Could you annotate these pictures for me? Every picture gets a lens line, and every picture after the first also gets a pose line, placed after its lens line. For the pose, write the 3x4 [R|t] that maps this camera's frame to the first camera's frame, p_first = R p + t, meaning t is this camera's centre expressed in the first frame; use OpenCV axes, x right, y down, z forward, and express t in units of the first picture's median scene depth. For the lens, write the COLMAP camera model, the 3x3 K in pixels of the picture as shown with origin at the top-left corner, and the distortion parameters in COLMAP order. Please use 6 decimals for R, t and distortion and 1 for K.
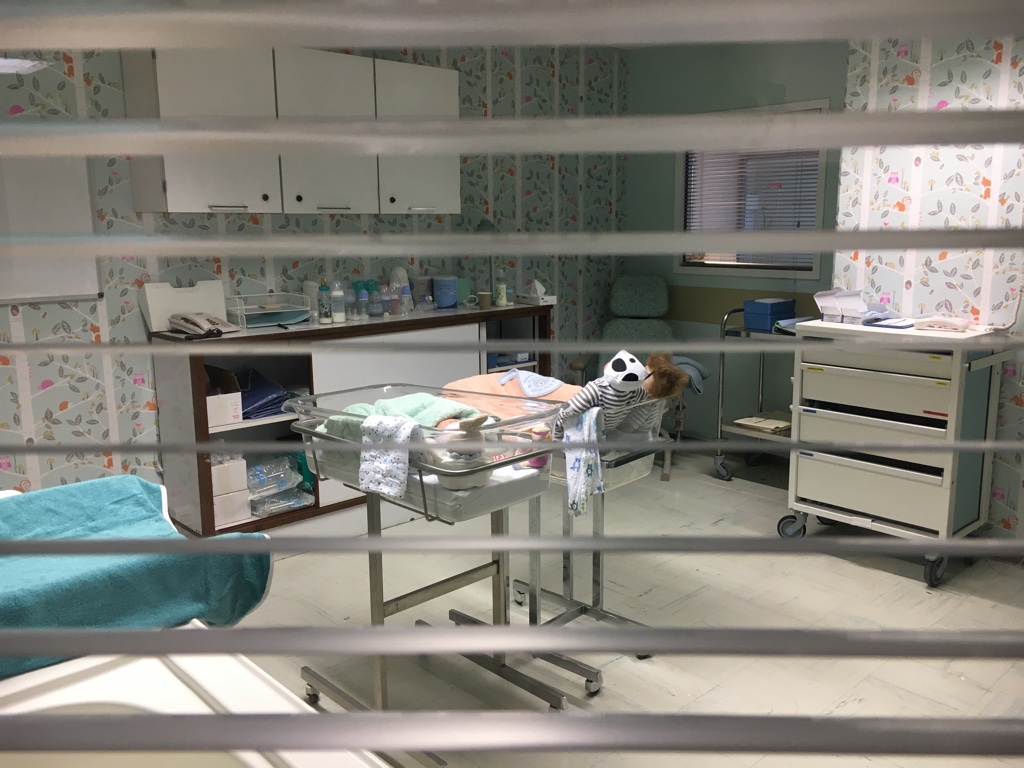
lens RADIAL K [[872.6, 0, 511.4], [0, 872.6, 383.3], [0, 0, 1]] dist [0.010266, 0.003336]
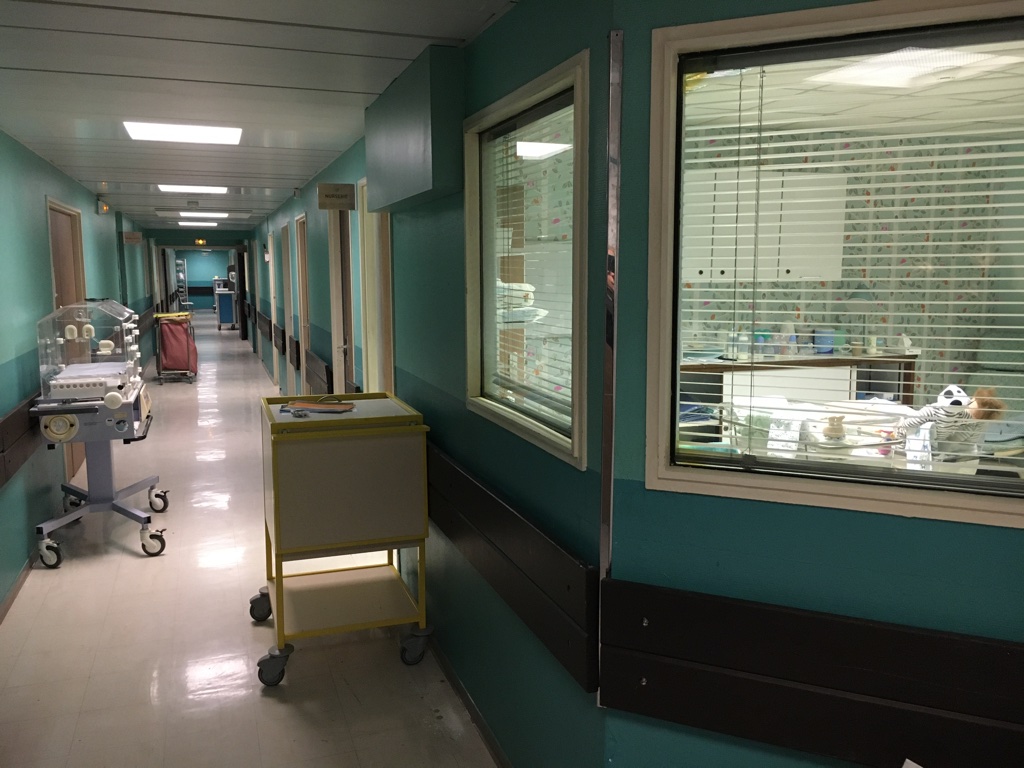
lens RADIAL K [[872.6, 0, 510.5], [0, 872.6, 380.5], [0, 0, 1]] dist [0.010266, 0.003336]
pose [[0.915043, 0.057909, -0.399177, 0.027040], [-0.079354, 0.996145, -0.037393, 0.055998], [0.395473, 0.065893, 0.916111, -0.522891]]
